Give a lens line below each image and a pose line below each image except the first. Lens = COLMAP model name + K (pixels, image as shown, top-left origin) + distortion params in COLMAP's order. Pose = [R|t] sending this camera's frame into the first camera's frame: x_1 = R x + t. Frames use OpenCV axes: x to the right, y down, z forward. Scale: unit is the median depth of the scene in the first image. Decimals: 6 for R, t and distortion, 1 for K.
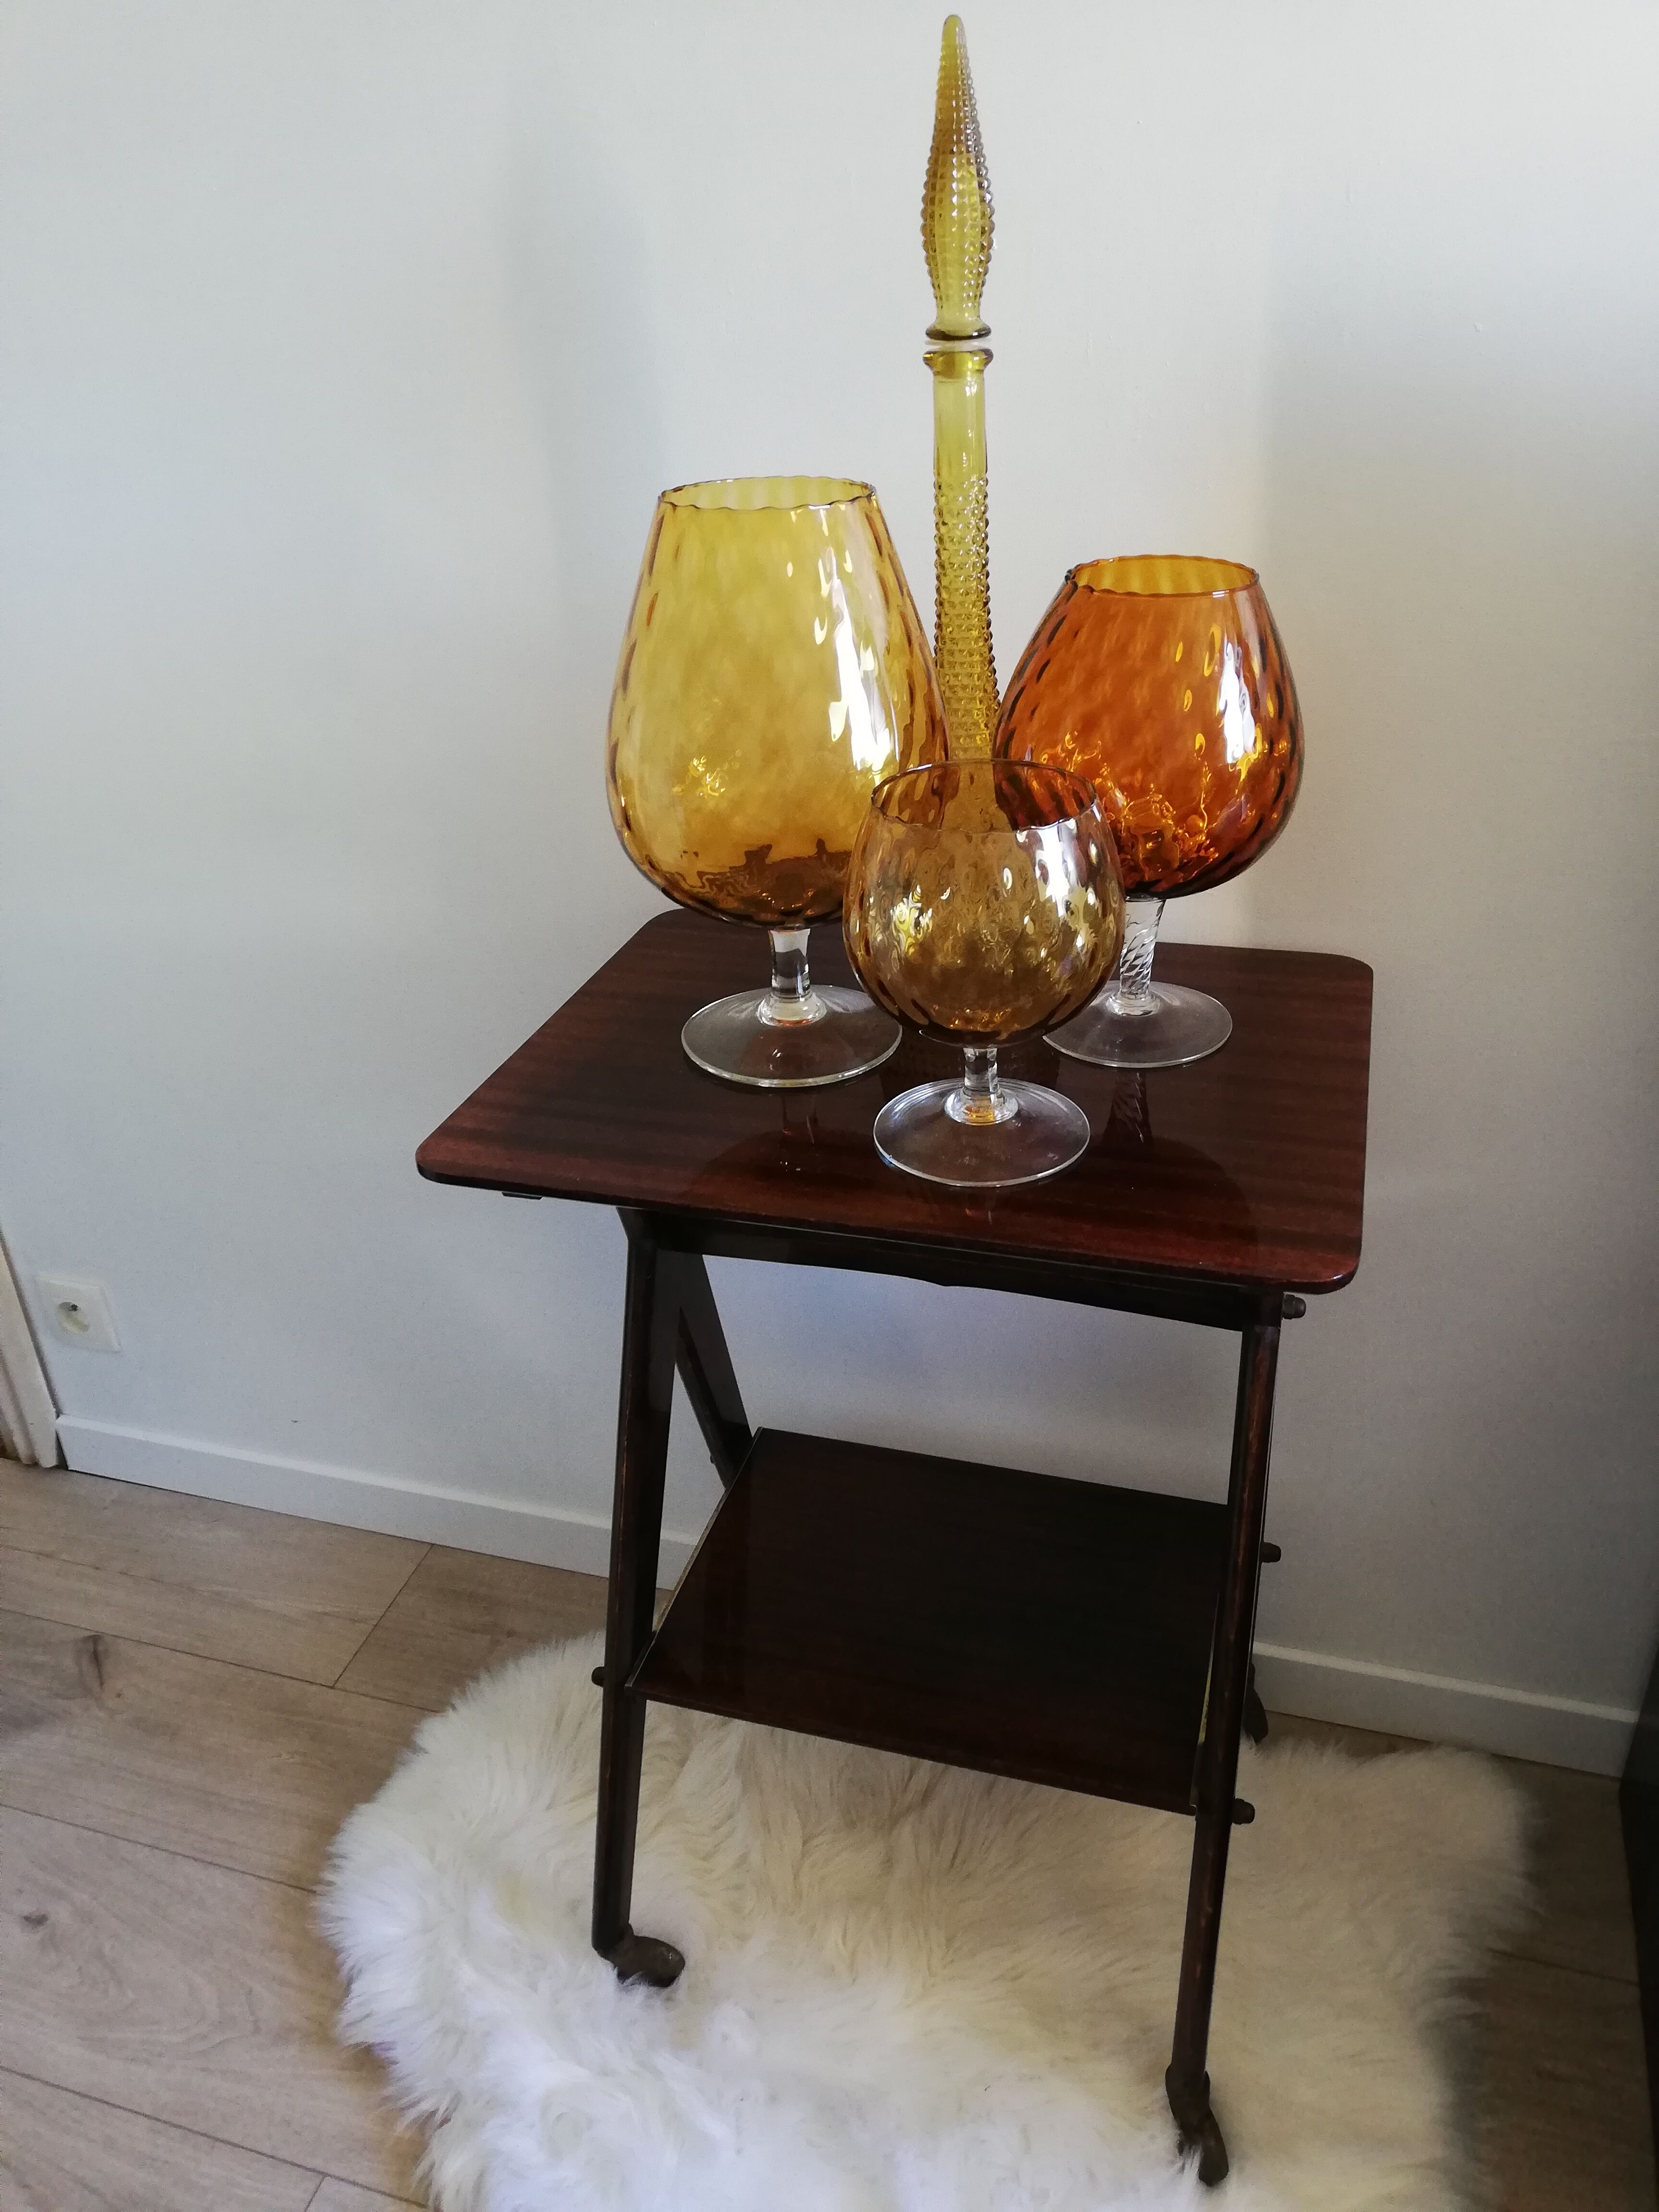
lens RADIAL K [[1668.0, 0, 828.6], [0, 1668.0, 1065.2], [0, 0, 1]] dist [-0.013352, -0.006967]
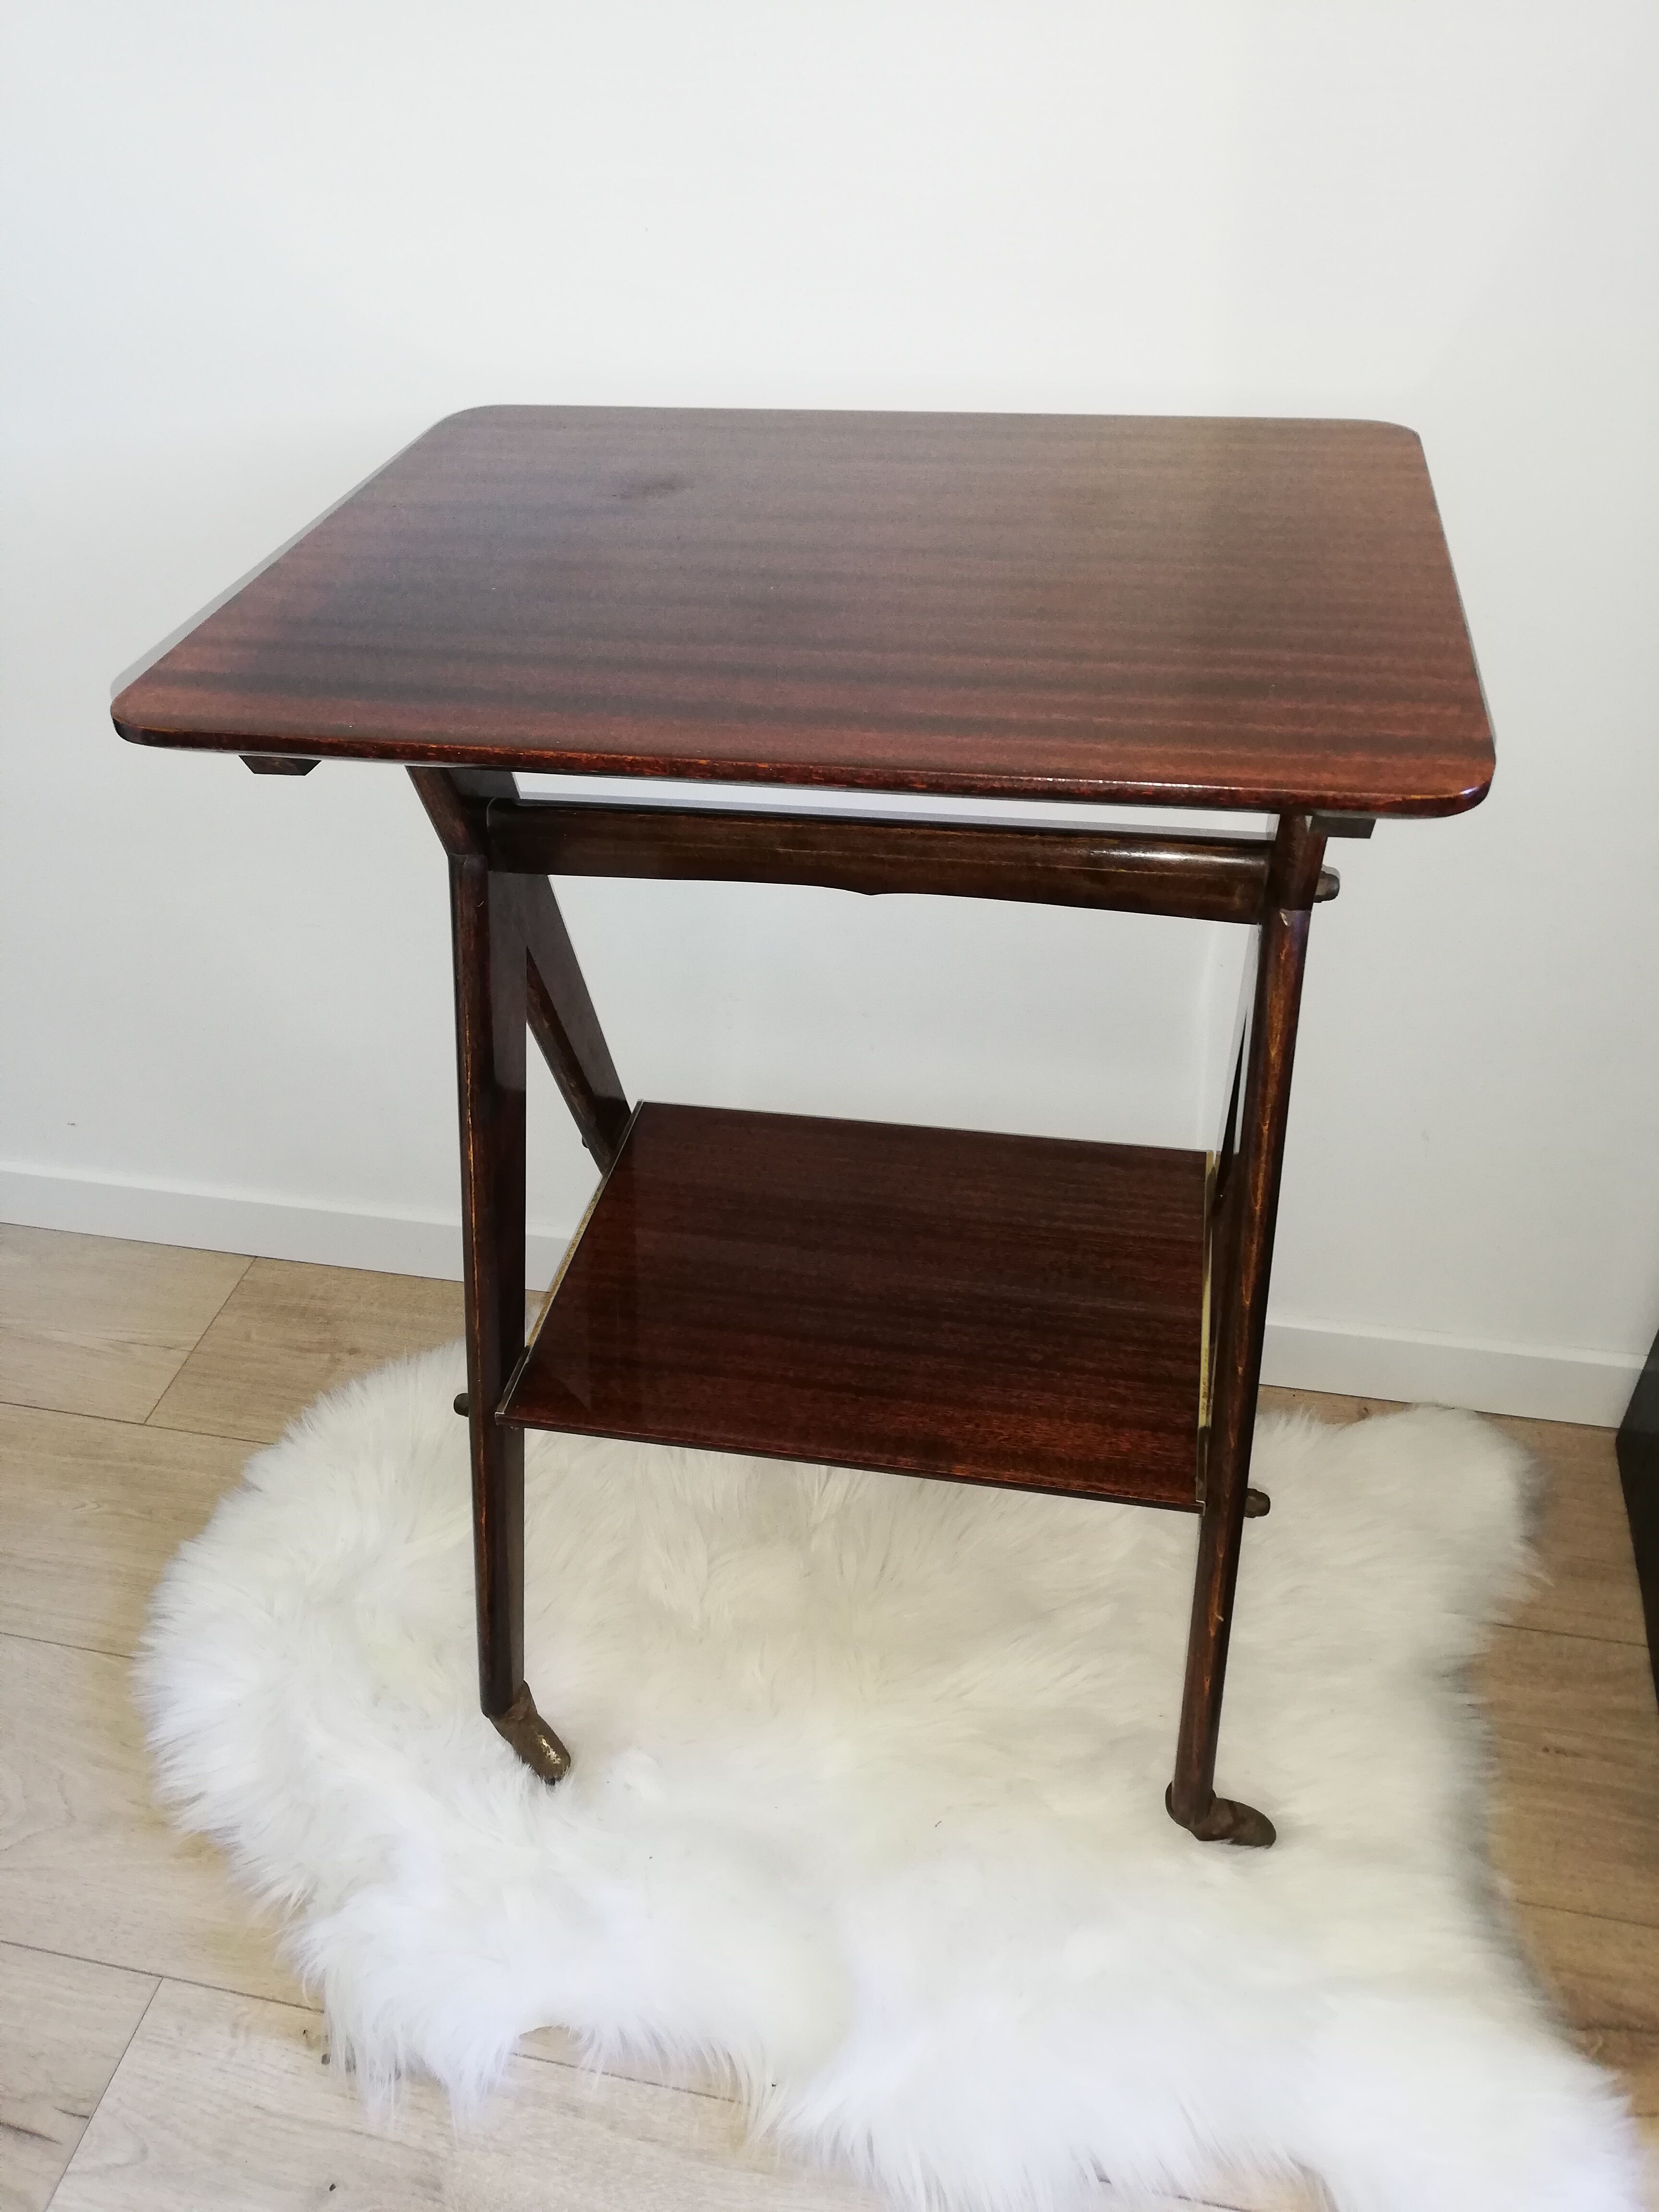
lens RADIAL K [[1668.0, 0, 833.8], [0, 1668.0, 1059.3], [0, 0, 1]] dist [-0.013352, -0.006967]
pose [[0.995776, -0.049085, 0.077597, -0.005337], [0.035278, 0.984773, 0.170226, 0.069661], [-0.084771, -0.166769, 0.982345, 0.198779]]
